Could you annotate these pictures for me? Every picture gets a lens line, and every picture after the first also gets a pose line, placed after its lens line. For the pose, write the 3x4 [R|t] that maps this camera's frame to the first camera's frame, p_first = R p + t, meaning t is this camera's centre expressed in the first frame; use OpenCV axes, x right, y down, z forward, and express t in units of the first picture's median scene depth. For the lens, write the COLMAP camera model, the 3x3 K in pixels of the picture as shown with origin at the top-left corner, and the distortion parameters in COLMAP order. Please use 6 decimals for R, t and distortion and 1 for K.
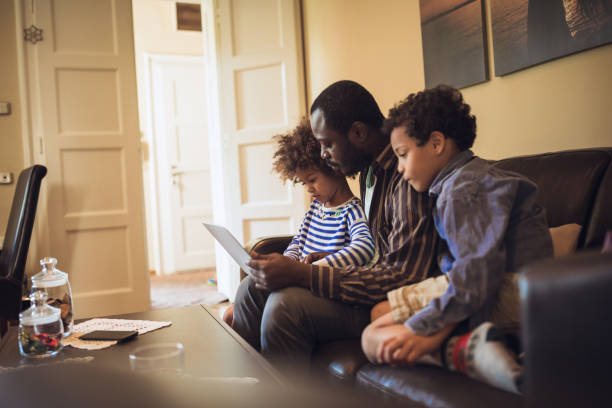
lens RADIAL K [[612.5, 0, 301.7], [0, 612.5, 203.8], [0, 0, 1]] dist [-0.000036, -0.013435]
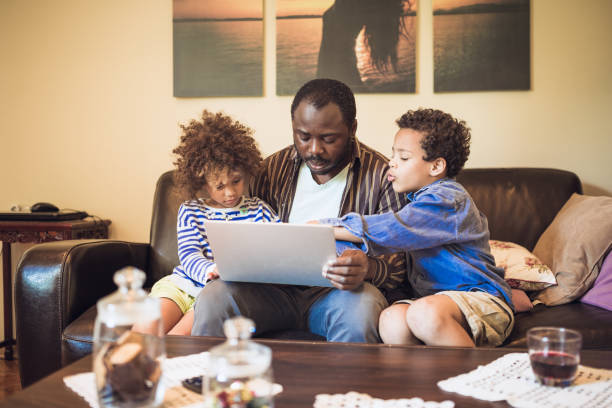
lens RADIAL K [[612.5, 0, 301.7], [0, 612.5, 203.8], [0, 0, 1]] dist [-0.000036, -0.013435]
pose [[0.516147, 0.035544, 0.855762, -0.776147], [-0.032228, 0.999237, -0.022065, 0.022453], [-0.855894, -0.016190, 0.516899, 0.458423]]
